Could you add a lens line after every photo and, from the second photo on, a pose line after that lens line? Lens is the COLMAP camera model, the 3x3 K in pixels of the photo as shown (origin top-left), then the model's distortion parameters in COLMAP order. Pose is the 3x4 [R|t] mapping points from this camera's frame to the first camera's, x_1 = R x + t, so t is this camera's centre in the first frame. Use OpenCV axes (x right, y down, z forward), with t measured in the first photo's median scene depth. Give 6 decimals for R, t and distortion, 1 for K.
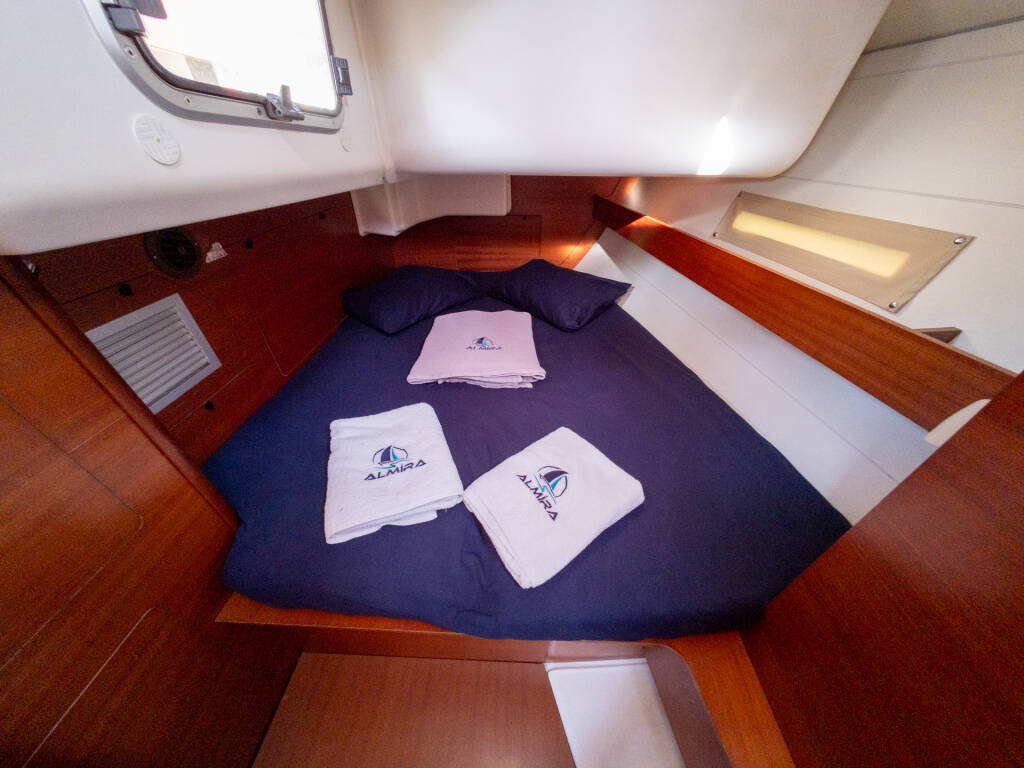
lens RADIAL K [[345.3, 0, 512.0], [0, 345.3, 384.0], [0, 0, 1]] dist [0.001748, 0.000222]
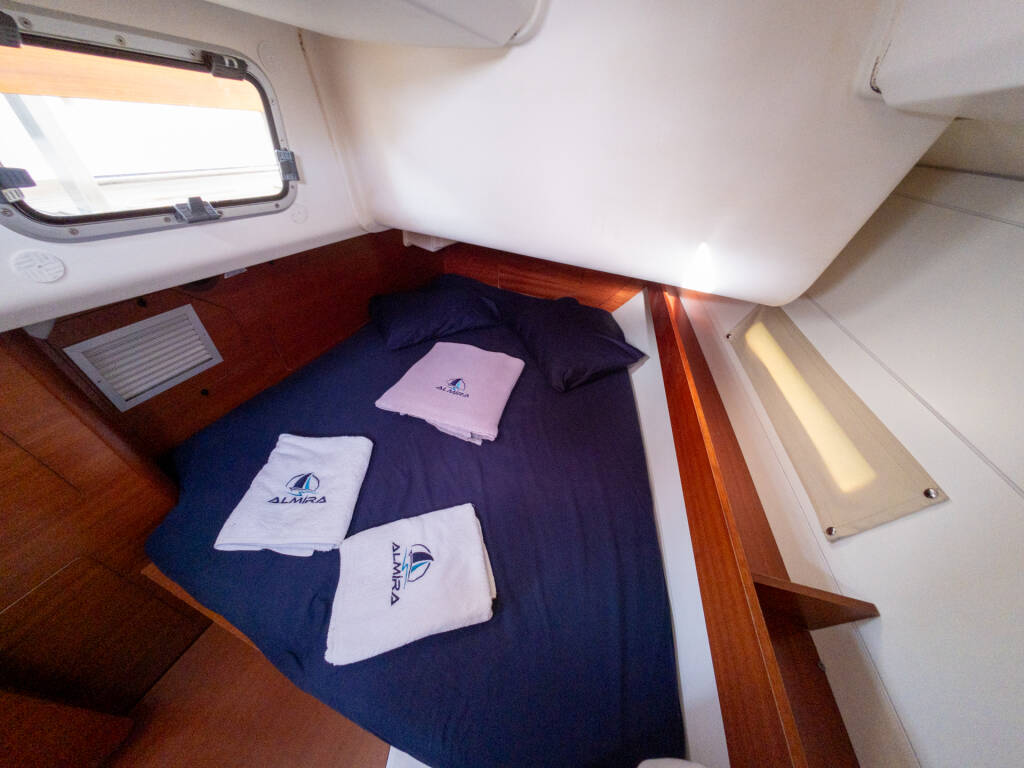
lens RADIAL K [[345.3, 0, 512.0], [0, 345.3, 384.0], [0, 0, 1]] dist [0.001748, 0.000222]
pose [[0.936819, 0.265821, -0.227396, 0.432335], [-0.254413, 0.963893, 0.078645, -0.350058], [0.240091, -0.015823, 0.970621, 0.070170]]
